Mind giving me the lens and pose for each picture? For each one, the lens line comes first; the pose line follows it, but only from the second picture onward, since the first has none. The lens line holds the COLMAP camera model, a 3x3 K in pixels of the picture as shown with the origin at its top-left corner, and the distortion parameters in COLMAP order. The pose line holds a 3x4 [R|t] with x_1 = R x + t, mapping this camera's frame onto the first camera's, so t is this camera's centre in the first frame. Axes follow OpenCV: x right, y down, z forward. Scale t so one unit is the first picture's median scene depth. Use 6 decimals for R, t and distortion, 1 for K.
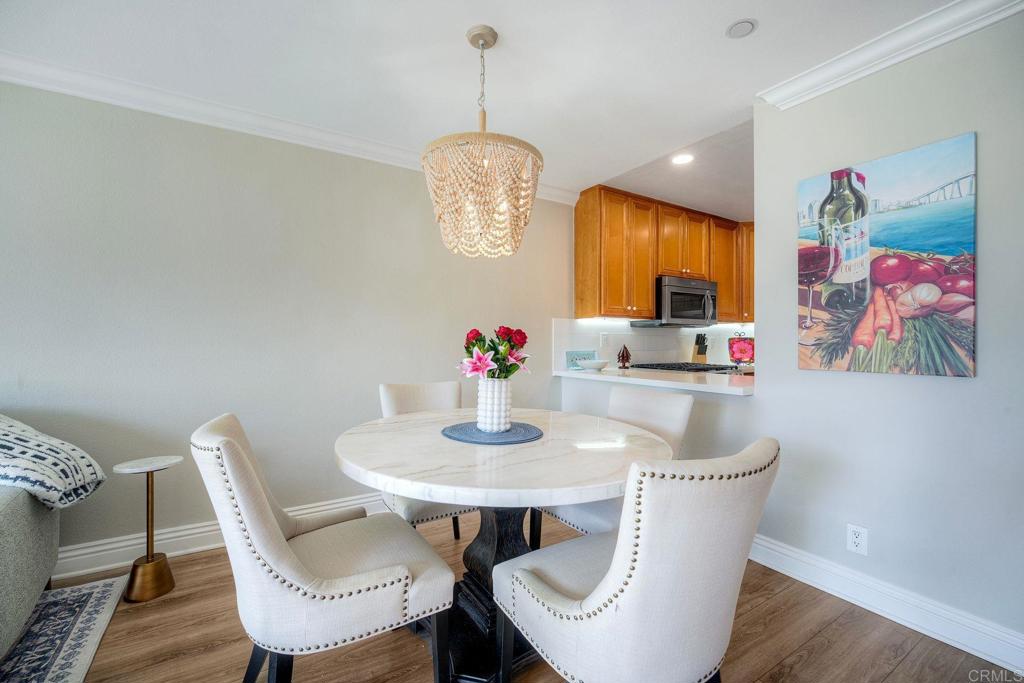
lens RADIAL K [[425.5, 0, 515.4], [0, 425.5, 345.6], [0, 0, 1]] dist [-0.003822, -0.003174]
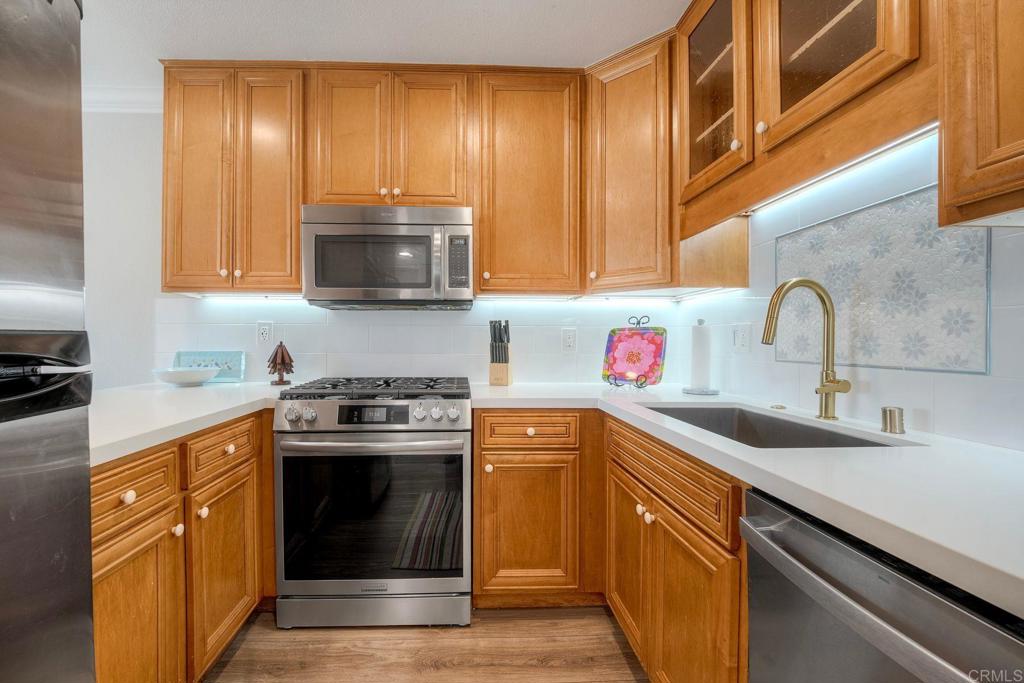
lens RADIAL K [[425.5, 0, 485.6], [0, 425.5, 344.3], [0, 0, 1]] dist [-0.003822, -0.003174]
pose [[0.875555, 0.004183, -0.483100, 1.524875], [-0.005194, 0.999986, -0.000756, 0.000387], [0.483091, 0.003171, 0.875565, 1.293272]]
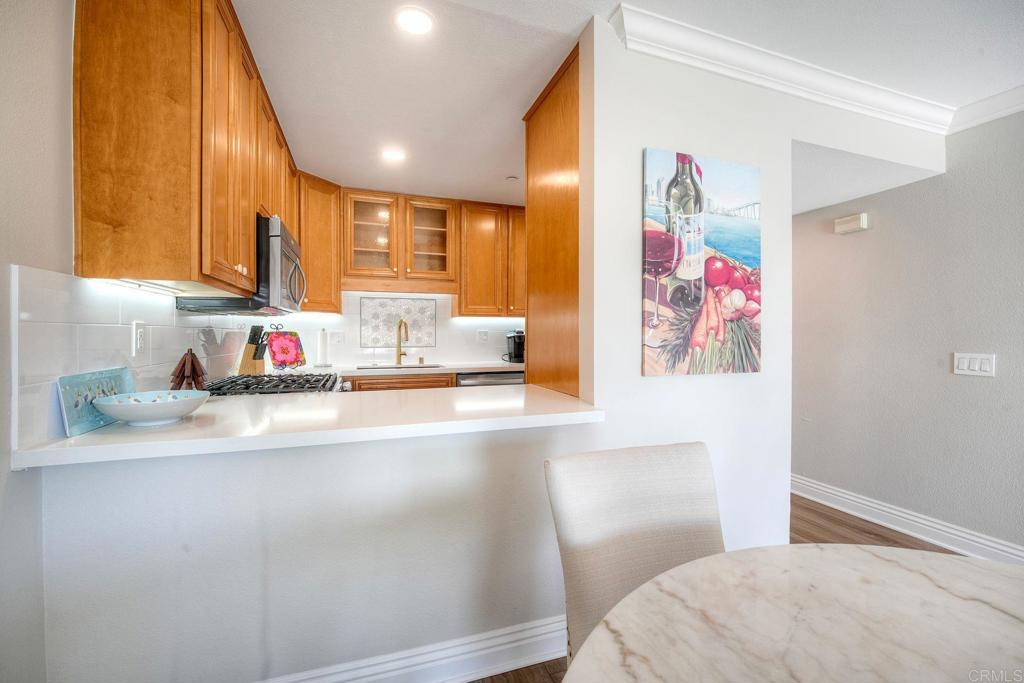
lens RADIAL K [[425.5, 0, 516.0], [0, 425.5, 338.7], [0, 0, 1]] dist [-0.003822, -0.003174]
pose [[0.215809, -0.013376, 0.976344, -0.202887], [0.007472, 0.999900, 0.012047, -0.031858], [-0.976407, 0.004695, 0.215887, 1.146581]]
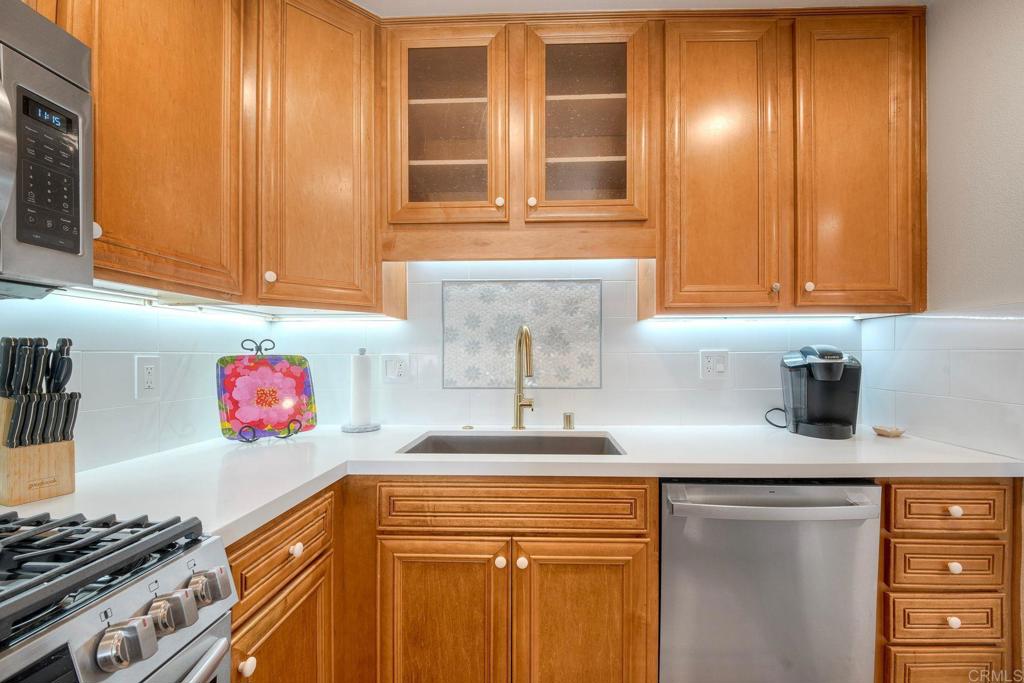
lens RADIAL K [[425.5, 0, 532.4], [0, 425.5, 354.4], [0, 0, 1]] dist [-0.003822, -0.003174]
pose [[0.542784, 0.001687, 0.839870, 0.922452], [0.010629, 0.999904, -0.008877, -0.036747], [-0.839805, 0.013745, 0.542714, 1.617267]]
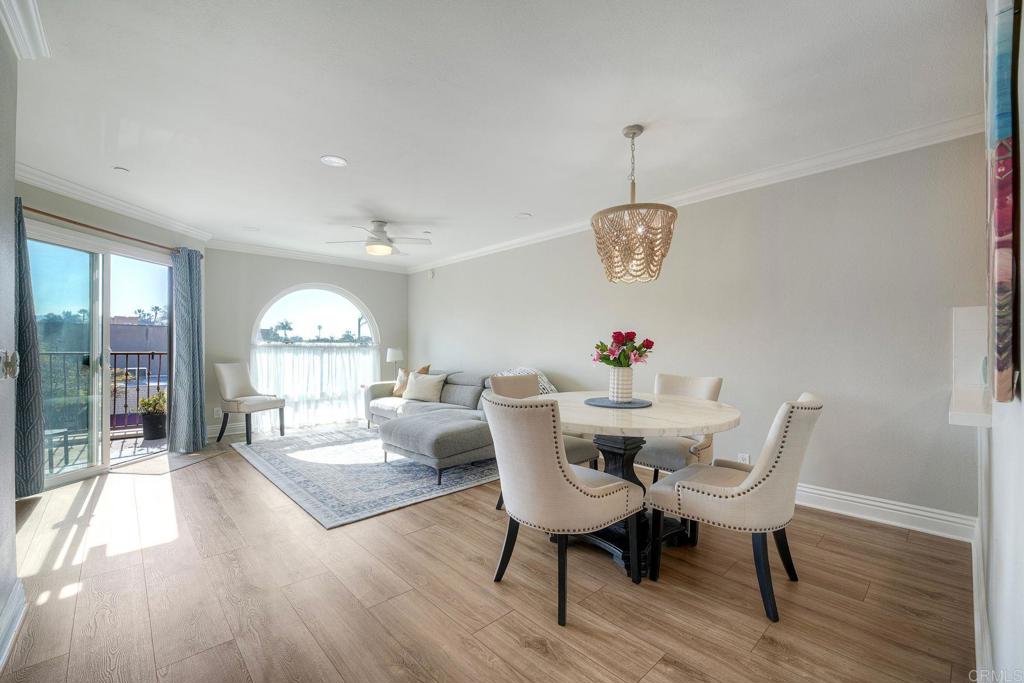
lens RADIAL K [[425.5, 0, 516.2], [0, 425.5, 352.5], [0, 0, 1]] dist [-0.003822, -0.003174]
pose [[0.210568, 0.008390, -0.977543, 1.141065], [-0.005748, 0.999957, 0.007345, 0.015815], [0.977562, 0.004072, 0.210607, 0.289402]]
